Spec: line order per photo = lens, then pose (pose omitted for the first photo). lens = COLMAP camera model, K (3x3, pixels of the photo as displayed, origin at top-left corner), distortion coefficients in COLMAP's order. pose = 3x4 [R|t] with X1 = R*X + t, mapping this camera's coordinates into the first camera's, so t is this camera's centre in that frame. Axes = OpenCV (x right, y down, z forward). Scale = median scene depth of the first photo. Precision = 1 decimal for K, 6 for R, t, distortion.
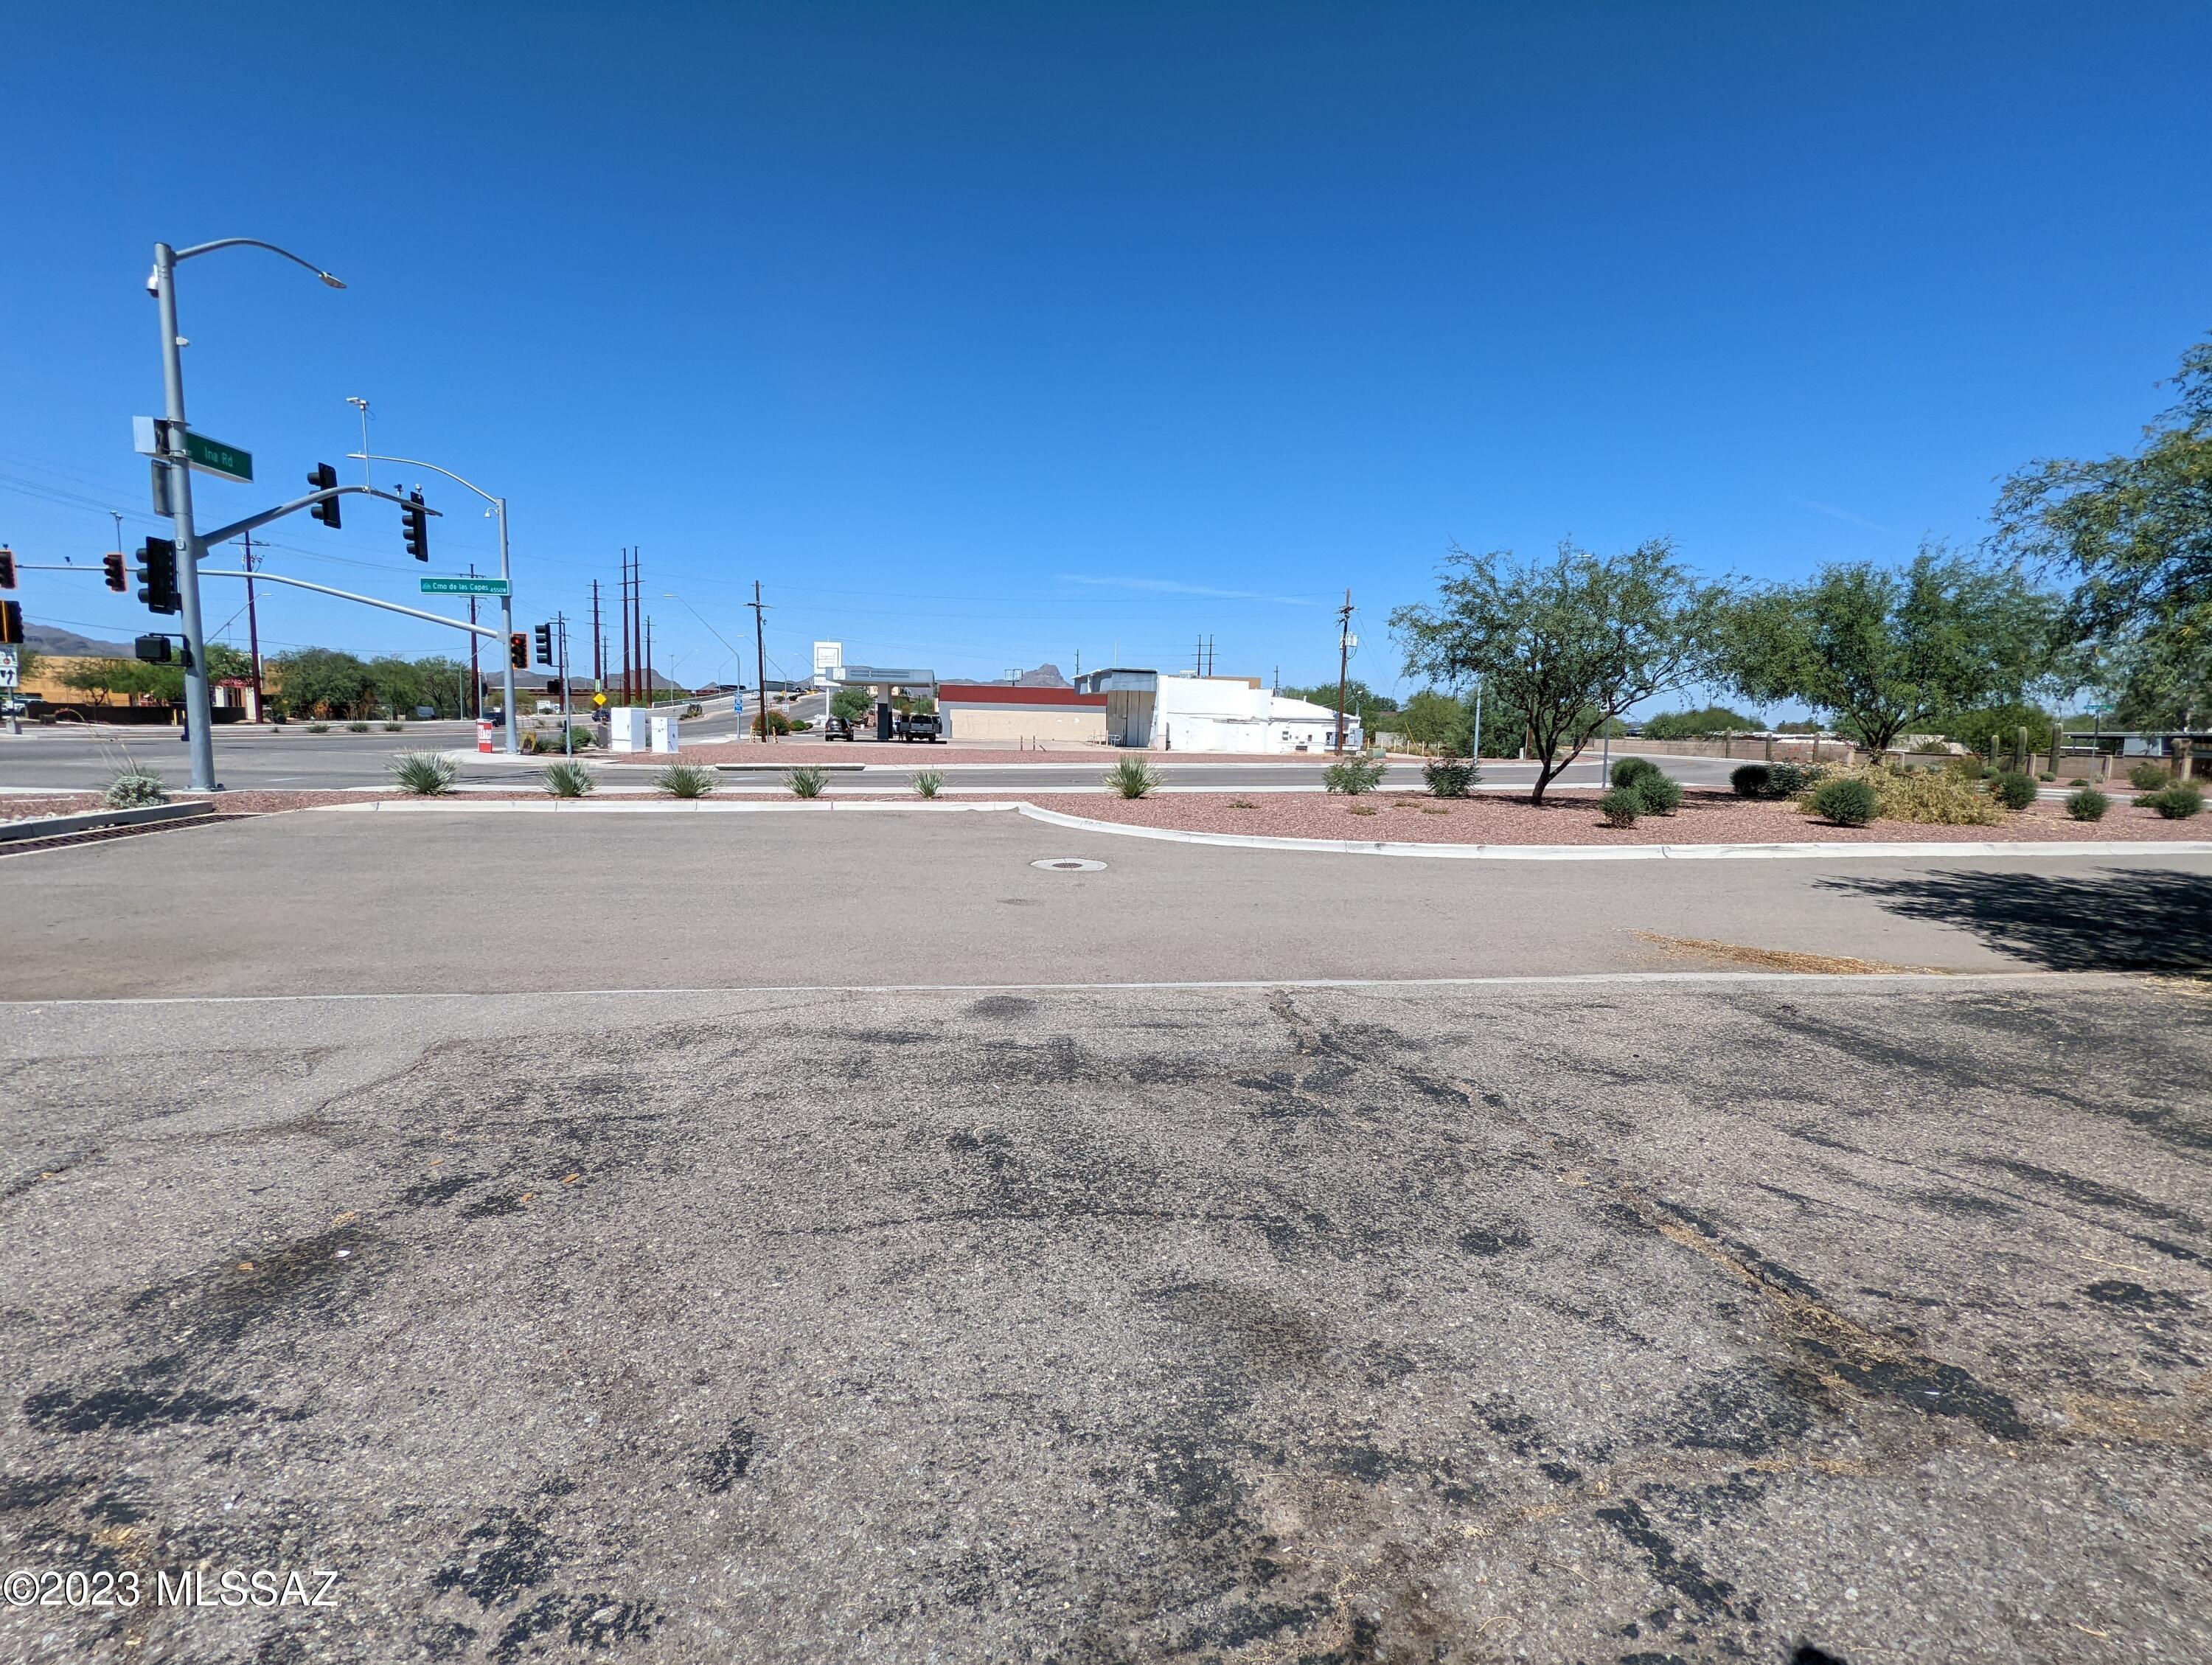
lens RADIAL K [[1051.7, 0, 1105.7], [0, 1051.7, 832.1], [0, 0, 1]] dist [-0.001731, 0.000524]
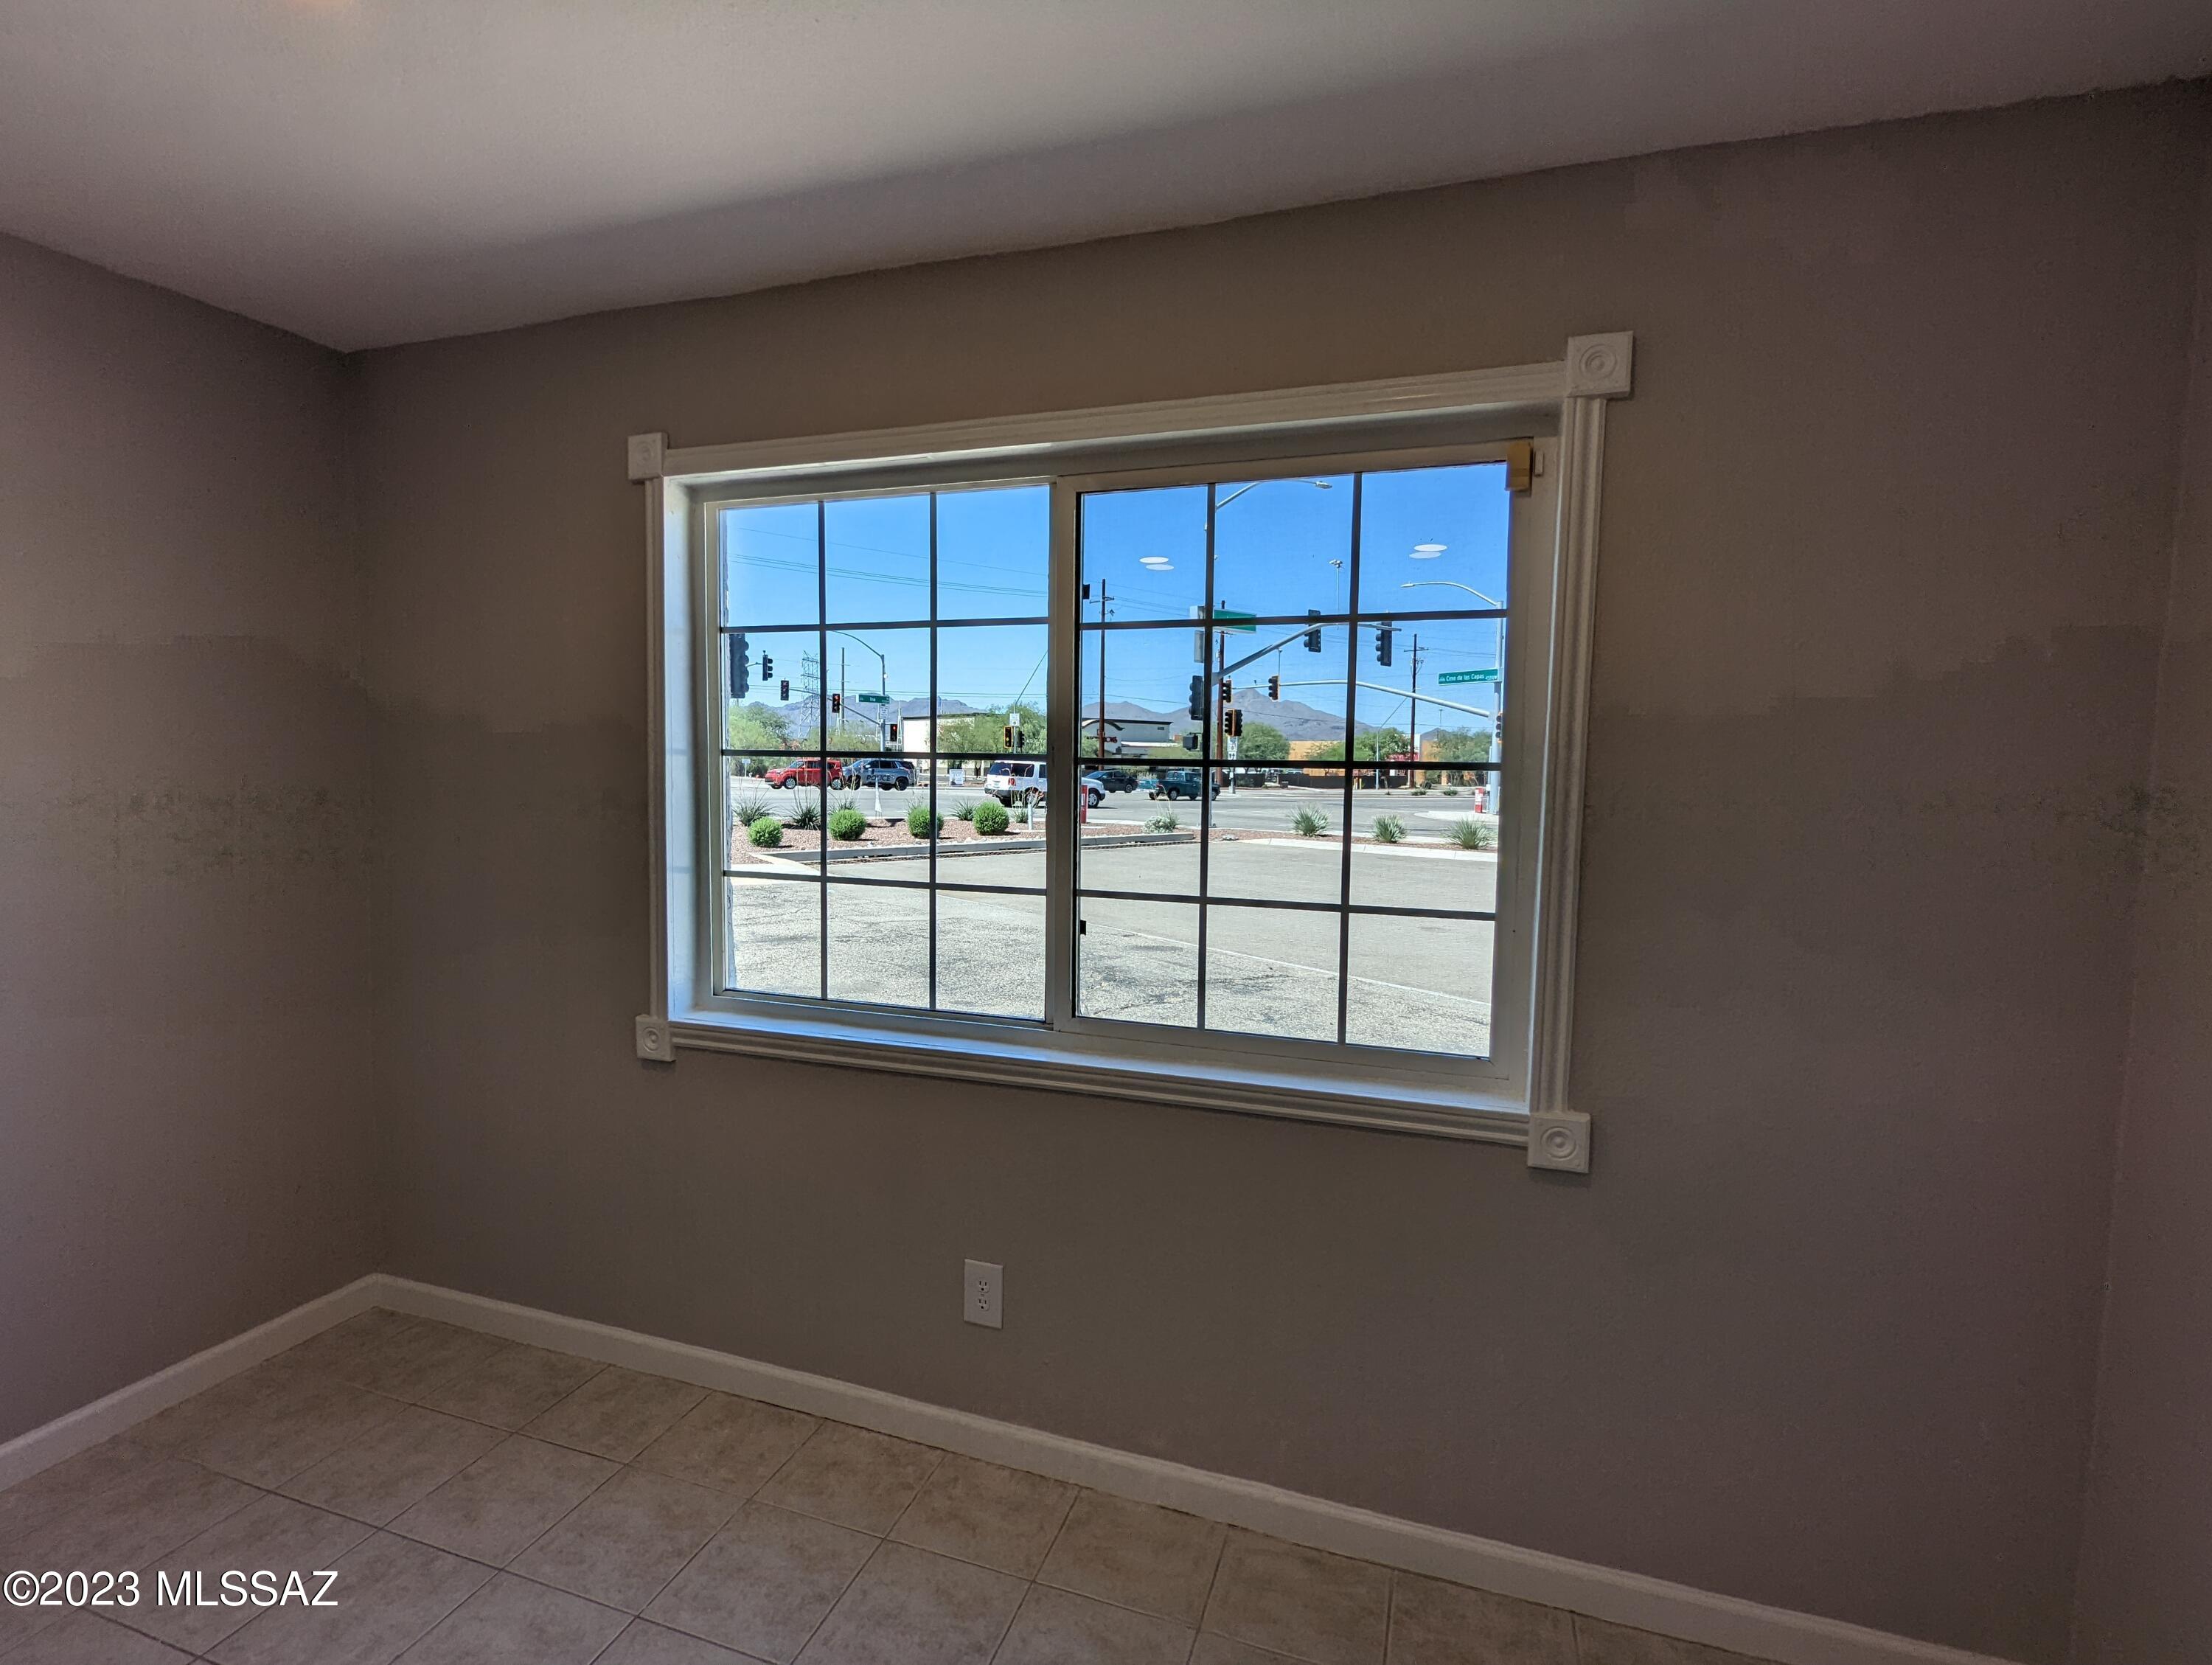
lens RADIAL K [[1051.7, 0, 1105.6], [0, 1051.7, 831.3], [0, 0, 1]] dist [-0.001731, 0.000524]
pose [[0.536127, 0.038877, -0.843242, 0.397389], [-0.093194, 0.995558, -0.013352, 0.002375], [0.838977, 0.085744, 0.537369, 0.004643]]
